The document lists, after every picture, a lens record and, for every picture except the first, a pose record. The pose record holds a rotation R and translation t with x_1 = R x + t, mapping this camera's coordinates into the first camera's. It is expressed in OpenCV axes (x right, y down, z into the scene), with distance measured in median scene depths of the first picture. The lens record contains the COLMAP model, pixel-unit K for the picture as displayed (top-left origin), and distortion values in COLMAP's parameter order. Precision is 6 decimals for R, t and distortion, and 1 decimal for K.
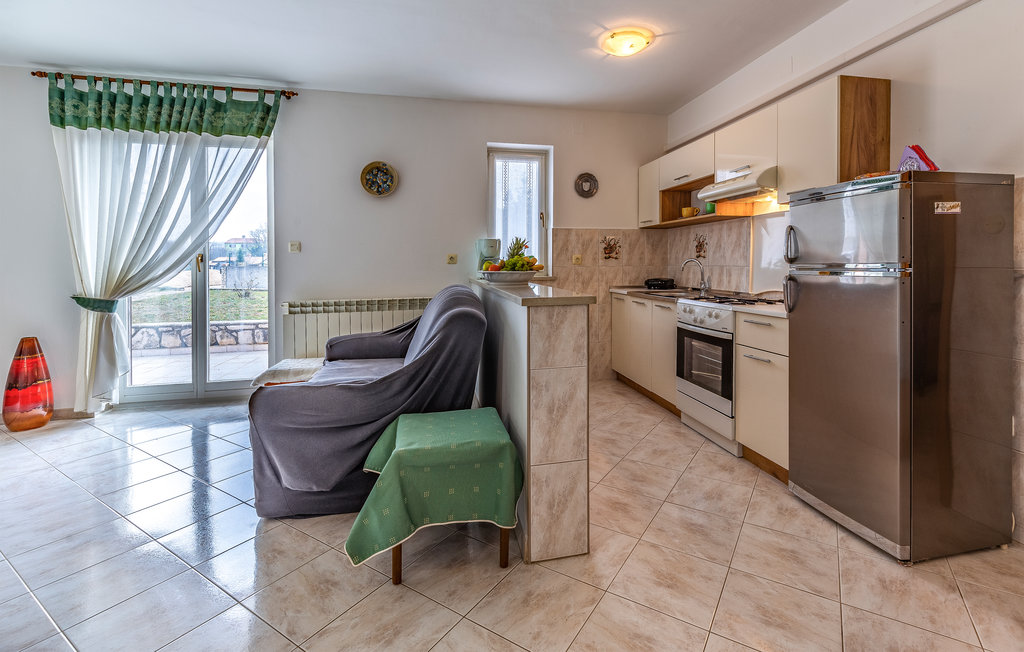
lens RADIAL K [[460.9, 0, 538.4], [0, 460.9, 266.8], [0, 0, 1]] dist [0.005824, 0.000757]
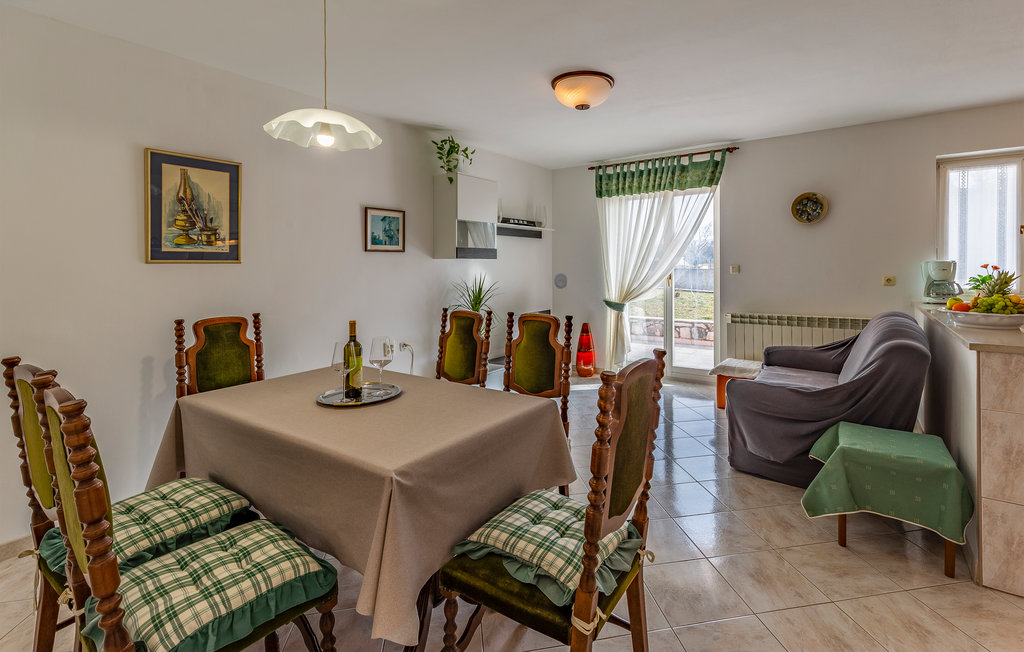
lens RADIAL K [[460.9, 0, 548.5], [0, 460.9, 266.0], [0, 0, 1]] dist [0.005824, 0.000757]
pose [[0.686073, 0.002599, -0.727528, 0.040854], [-0.002871, 0.999996, 0.000865, -0.059596], [0.727527, 0.001496, 0.686078, -0.262822]]
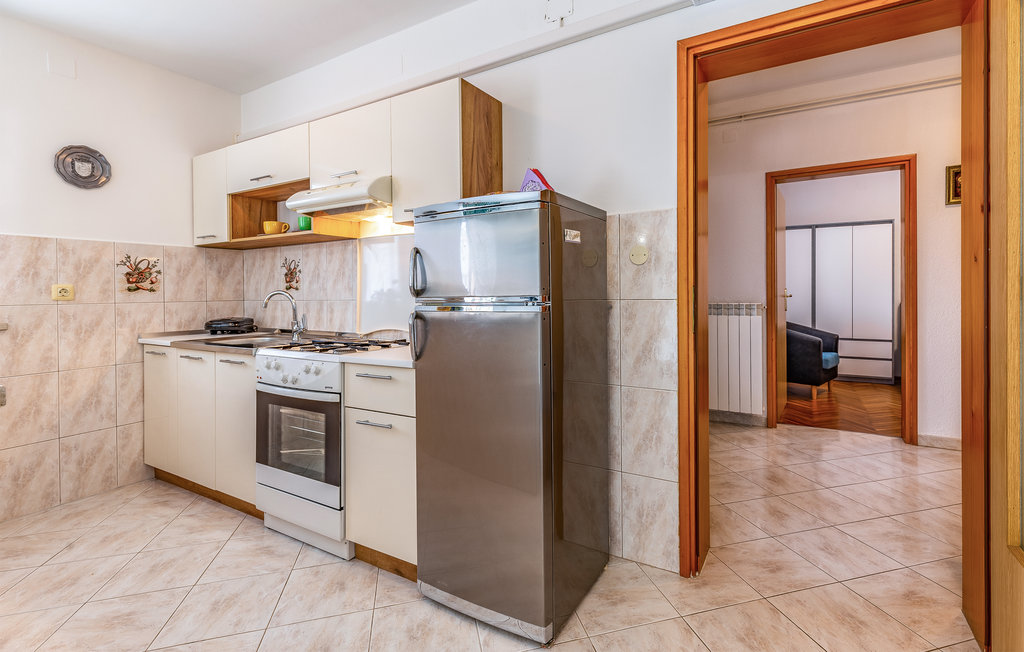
lens RADIAL K [[460.9, 0, 537.1], [0, 460.9, 299.1], [0, 0, 1]] dist [0.005824, 0.000757]
pose [[0.677725, -0.011822, 0.735220, 0.077639], [0.012332, 0.999913, 0.004711, -0.002977], [-0.735212, 0.005874, 0.677812, 0.219612]]
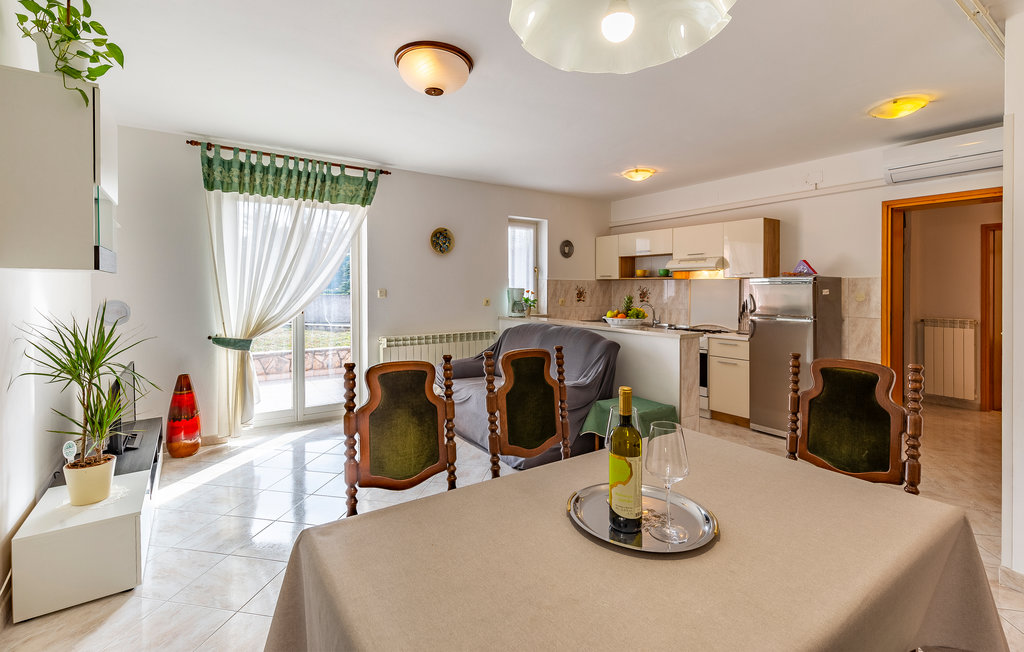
lens RADIAL K [[460.9, 0, 500.5], [0, 460.9, 301.1], [0, 0, 1]] dist [0.005824, 0.000757]
pose [[0.937371, 0.002034, 0.348328, -0.763085], [-0.008882, 0.999797, 0.018062, -0.056906], [-0.348220, -0.020025, 0.937199, -0.320112]]
